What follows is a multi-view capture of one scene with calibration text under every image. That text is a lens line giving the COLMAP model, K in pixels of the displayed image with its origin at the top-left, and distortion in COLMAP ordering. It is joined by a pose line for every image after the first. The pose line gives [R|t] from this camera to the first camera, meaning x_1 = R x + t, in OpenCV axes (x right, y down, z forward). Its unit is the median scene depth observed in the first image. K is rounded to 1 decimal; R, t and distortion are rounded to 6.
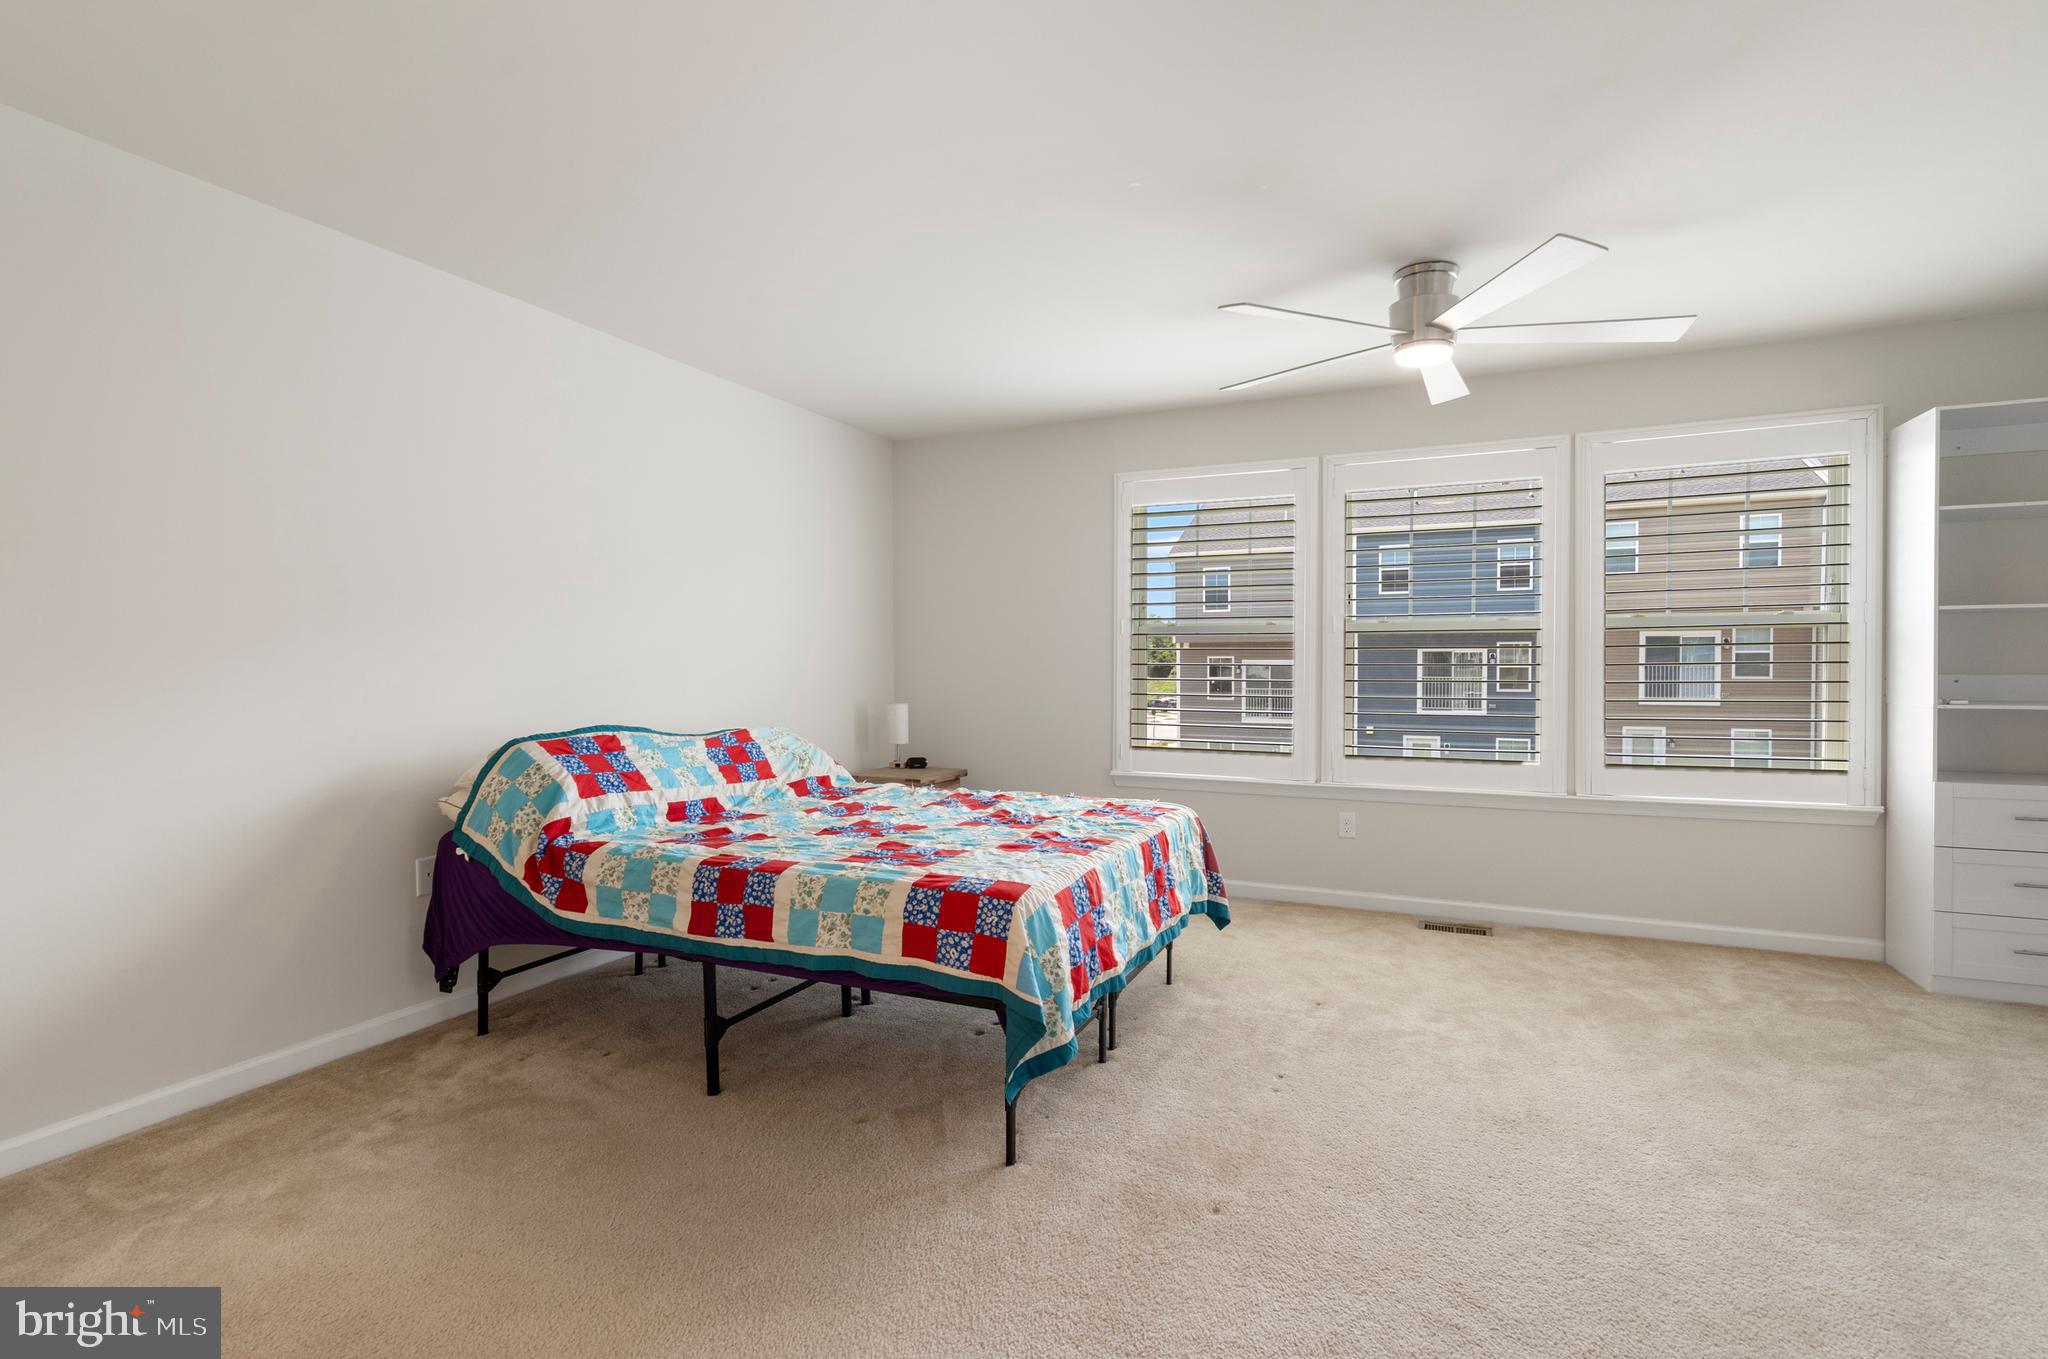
lens RADIAL K [[940.6, 0, 1027.3], [0, 940.6, 682.8], [0, 0, 1]] dist [-0.007316, 0.002479]
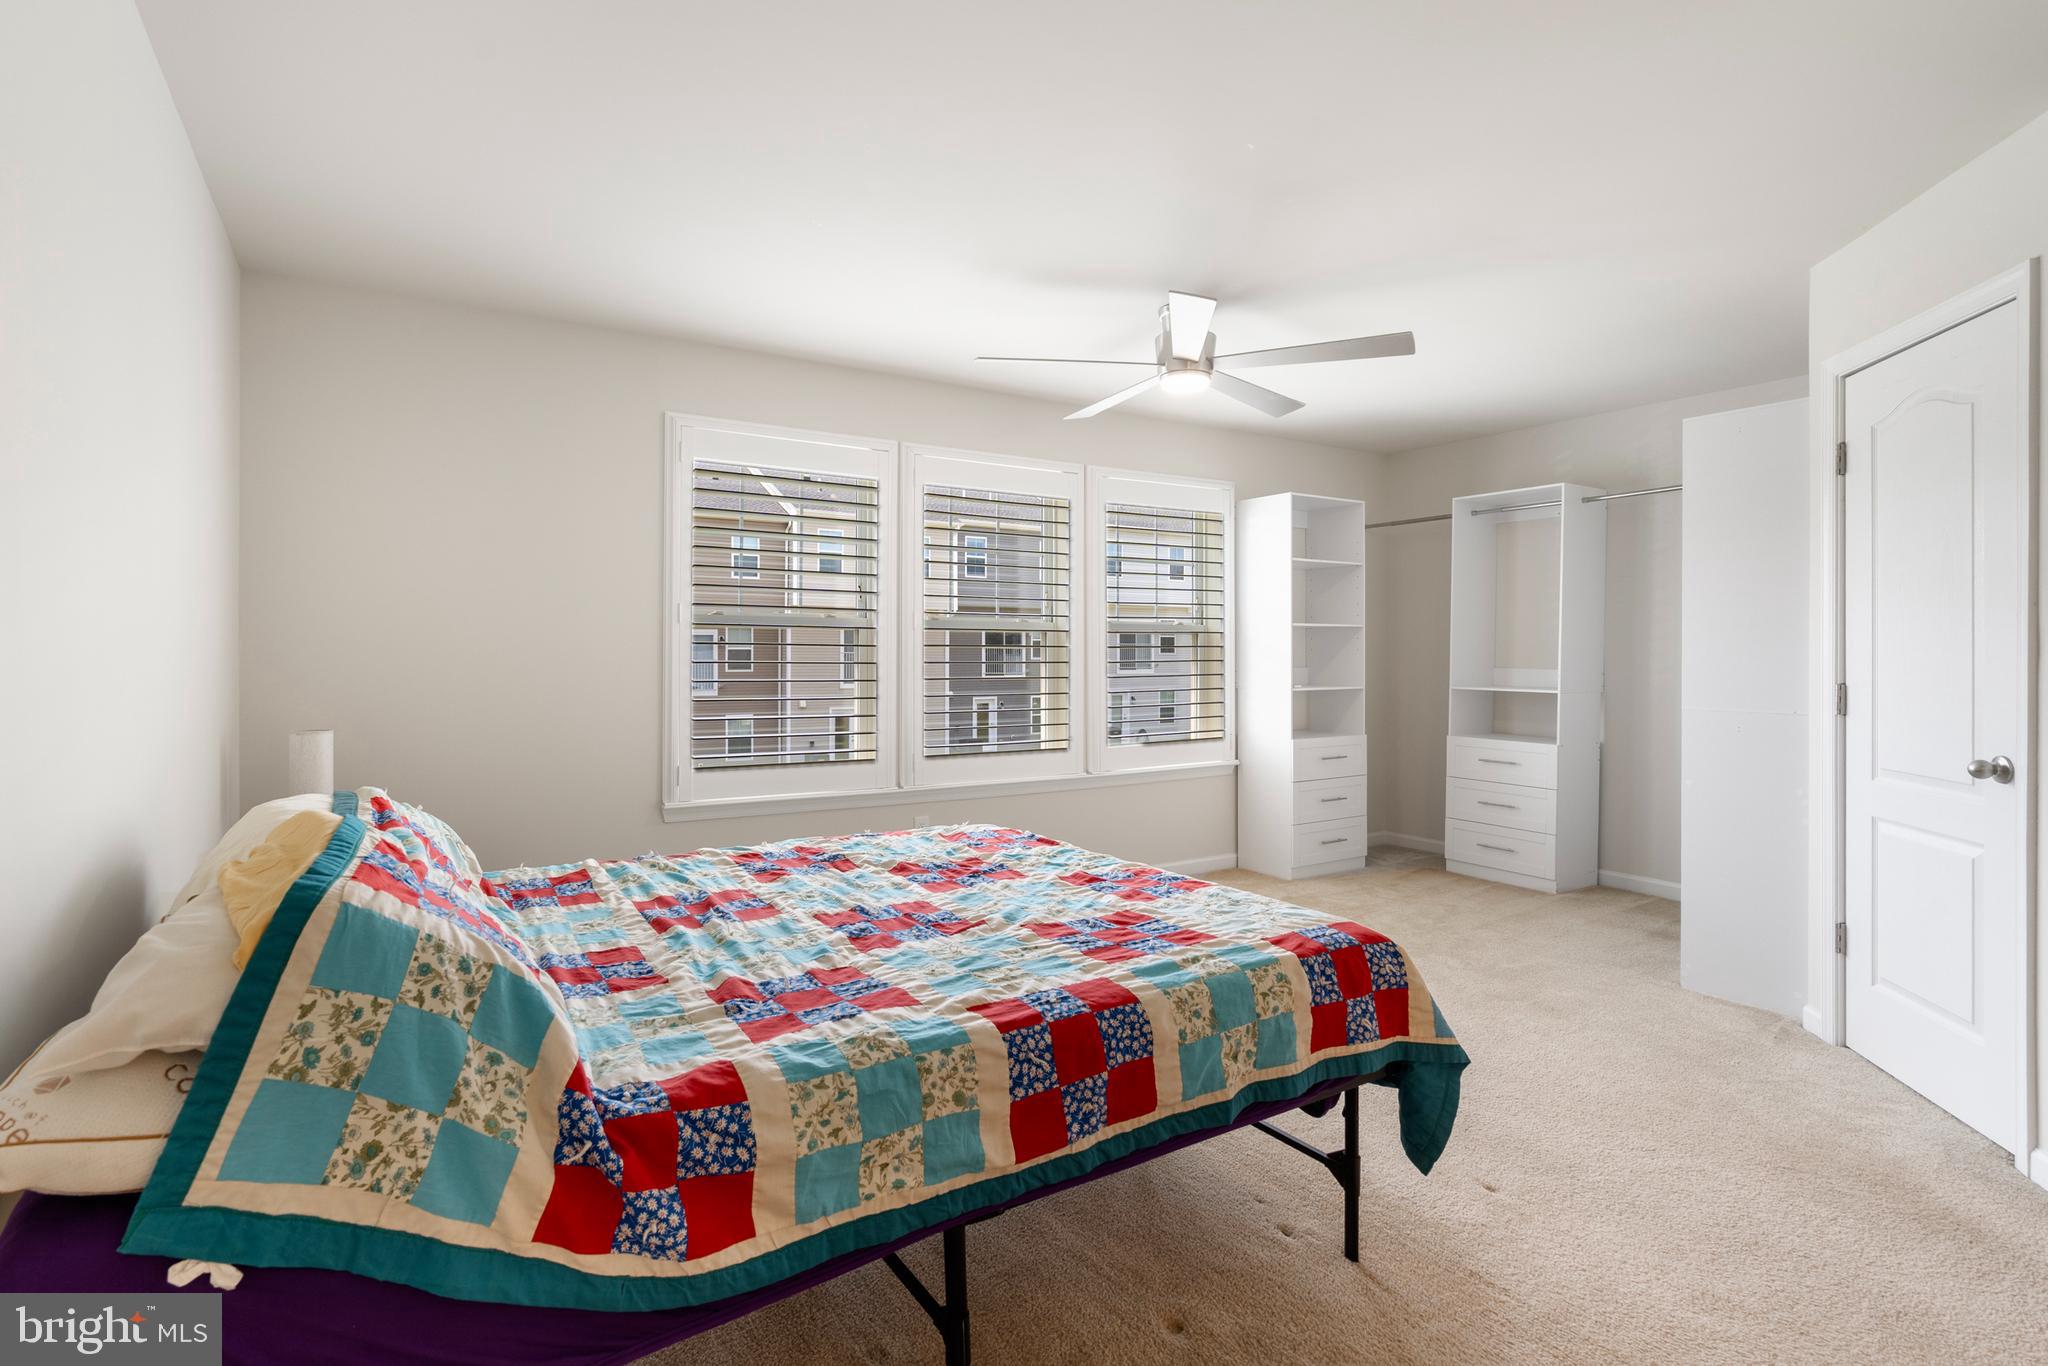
lens RADIAL K [[990.9, 0, 1024.4], [0, 990.9, 662.1], [0, 0, 1]] dist [-0.003717, -0.000162]
pose [[0.560591, -0.003763, 0.828084, -0.747625], [0.019057, 0.999783, -0.008358, -0.017436], [-0.827873, 0.020466, 0.560542, 0.599476]]
